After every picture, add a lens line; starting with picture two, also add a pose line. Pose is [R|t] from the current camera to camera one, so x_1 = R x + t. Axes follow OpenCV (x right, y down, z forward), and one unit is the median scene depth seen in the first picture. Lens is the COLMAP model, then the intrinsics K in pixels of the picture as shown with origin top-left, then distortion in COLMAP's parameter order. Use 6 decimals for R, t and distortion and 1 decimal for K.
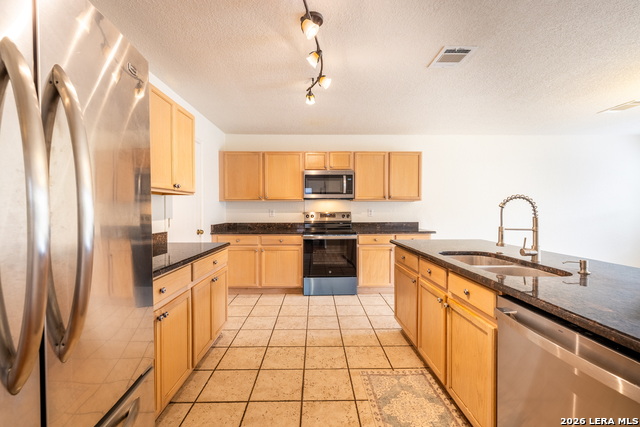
lens RADIAL K [[268.5, 0, 318.6], [0, 268.5, 213.7], [0, 0, 1]] dist [0.001361, -0.000207]
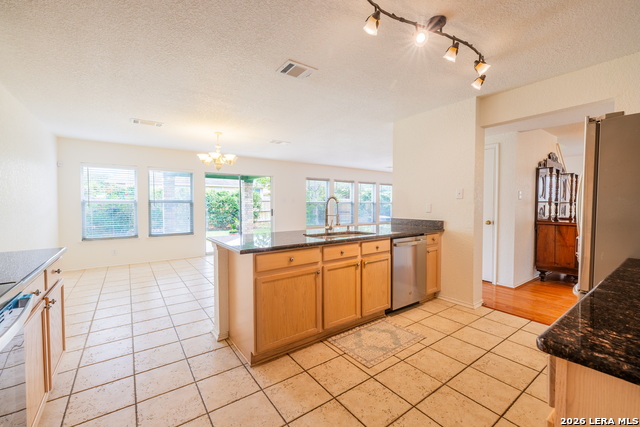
lens RADIAL K [[268.5, 0, 319.3], [0, 268.5, 212.6], [0, 0, 1]] dist [0.001361, -0.000207]
pose [[-0.574840, -0.024071, 0.817912, -0.583757], [0.017015, 0.998999, 0.041358, -0.030959], [-0.818089, 0.037691, -0.573855, 1.839536]]
